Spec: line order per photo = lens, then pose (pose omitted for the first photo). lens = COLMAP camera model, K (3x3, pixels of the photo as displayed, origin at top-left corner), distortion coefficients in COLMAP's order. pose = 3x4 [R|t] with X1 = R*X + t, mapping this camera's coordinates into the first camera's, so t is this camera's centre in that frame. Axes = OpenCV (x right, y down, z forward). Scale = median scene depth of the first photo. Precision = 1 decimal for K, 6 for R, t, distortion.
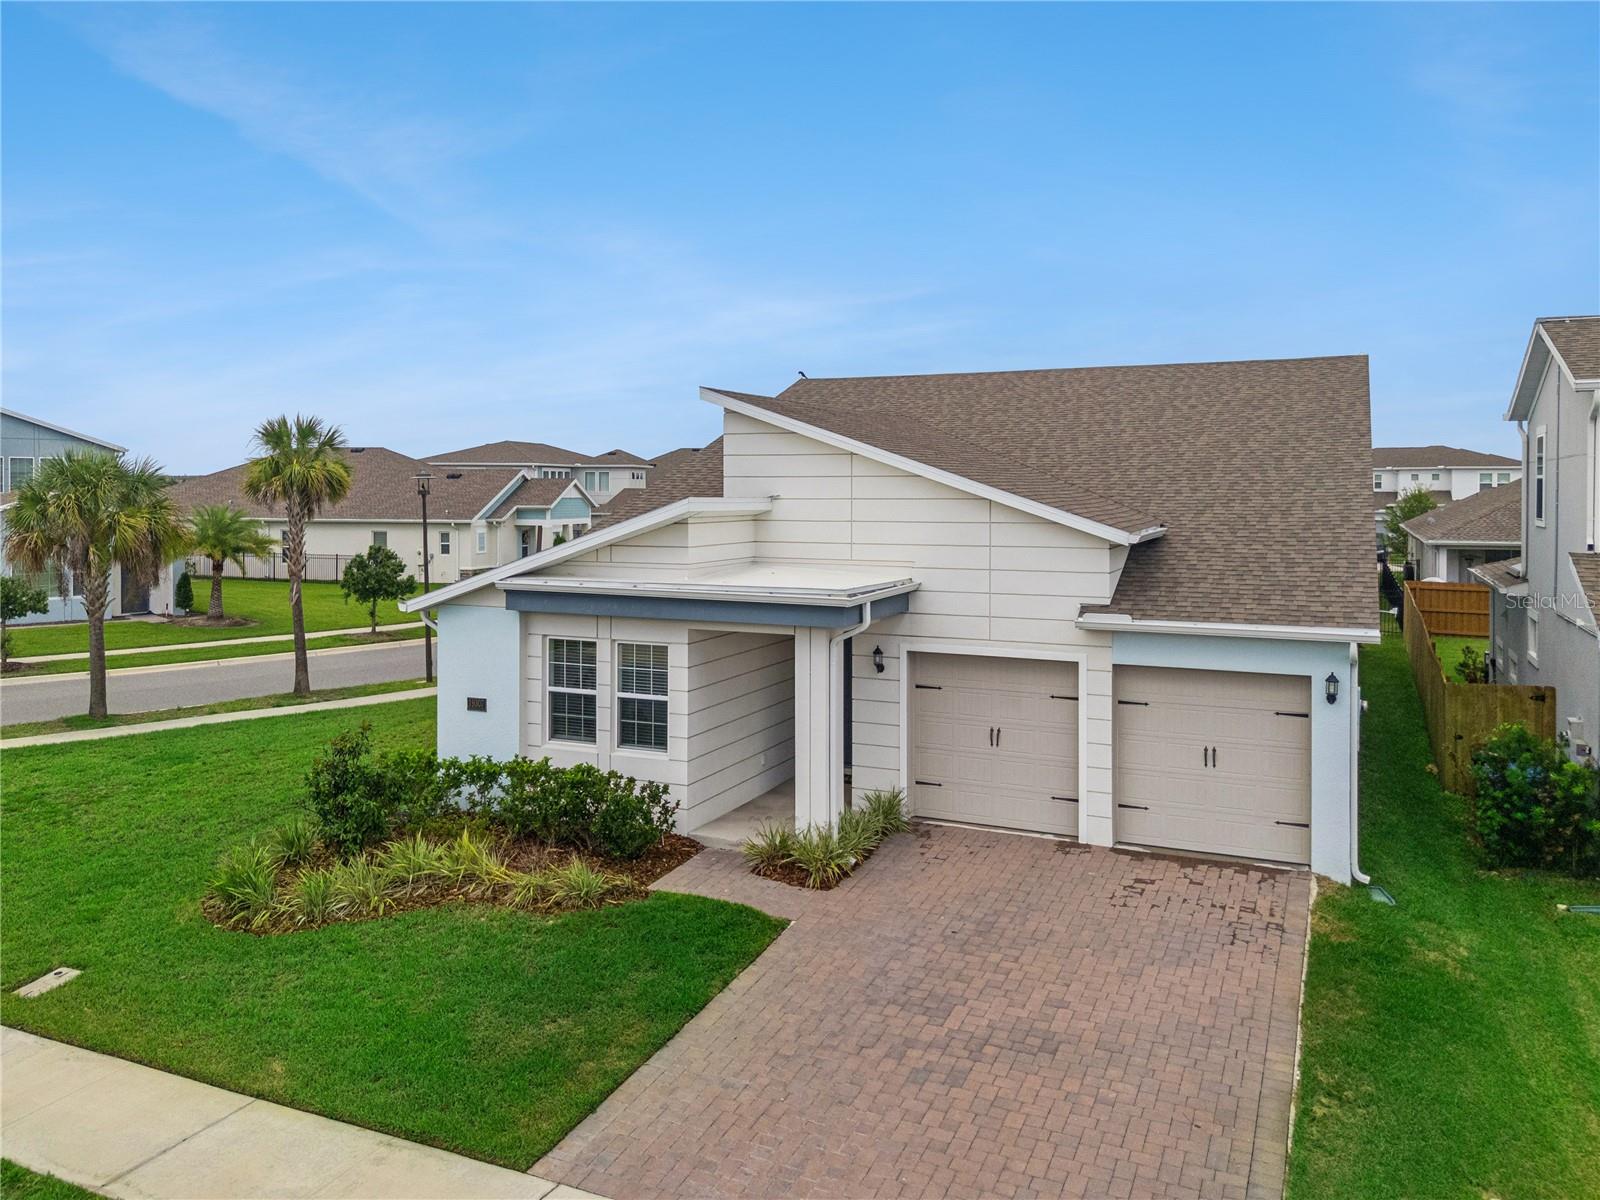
lens RADIAL K [[1183.5, 0, 832.4], [0, 1183.5, 615.2], [0, 0, 1]] dist [0.064652, -0.059614]
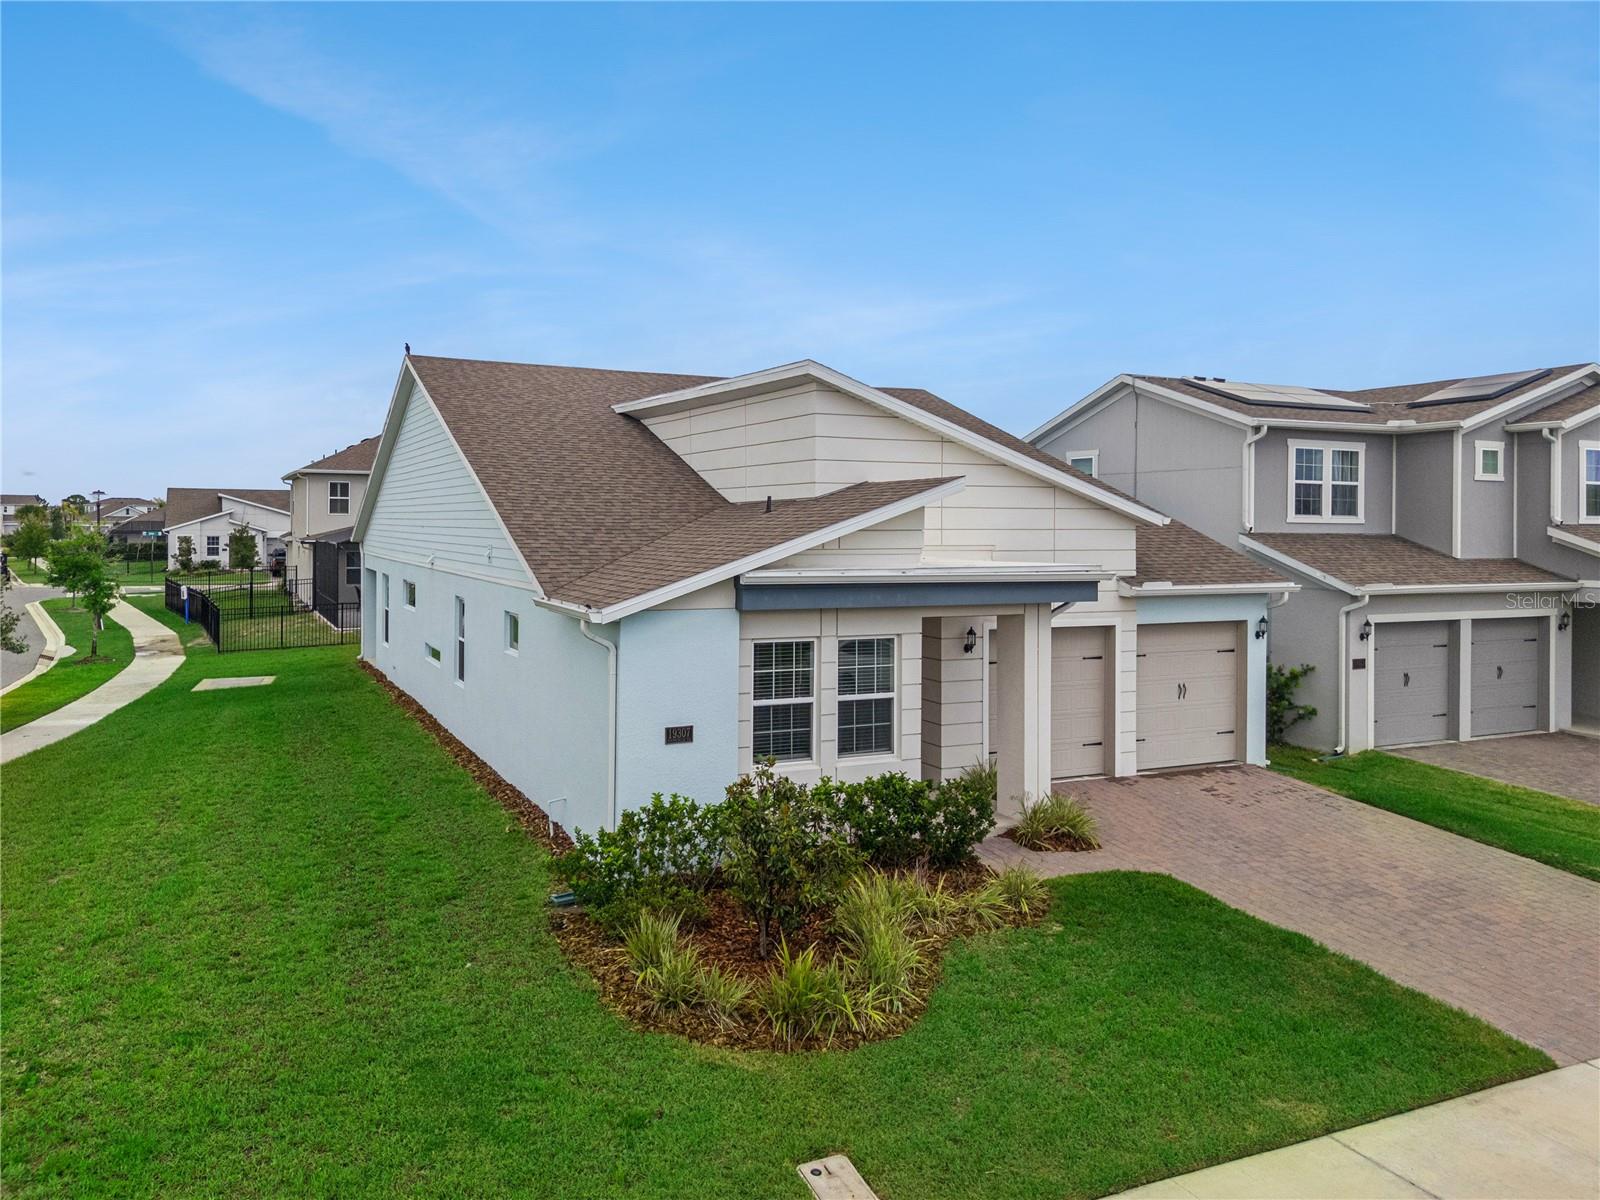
lens RADIAL K [[1183.5, 0, 802.7], [0, 1183.5, 597.5], [0, 0, 1]] dist [0.064652, -0.059614]
pose [[0.655421, -0.047527, 0.753766, -0.899159], [0.069955, 0.997548, 0.002070, -0.012705], [-0.752017, 0.051373, 0.657139, 0.450074]]
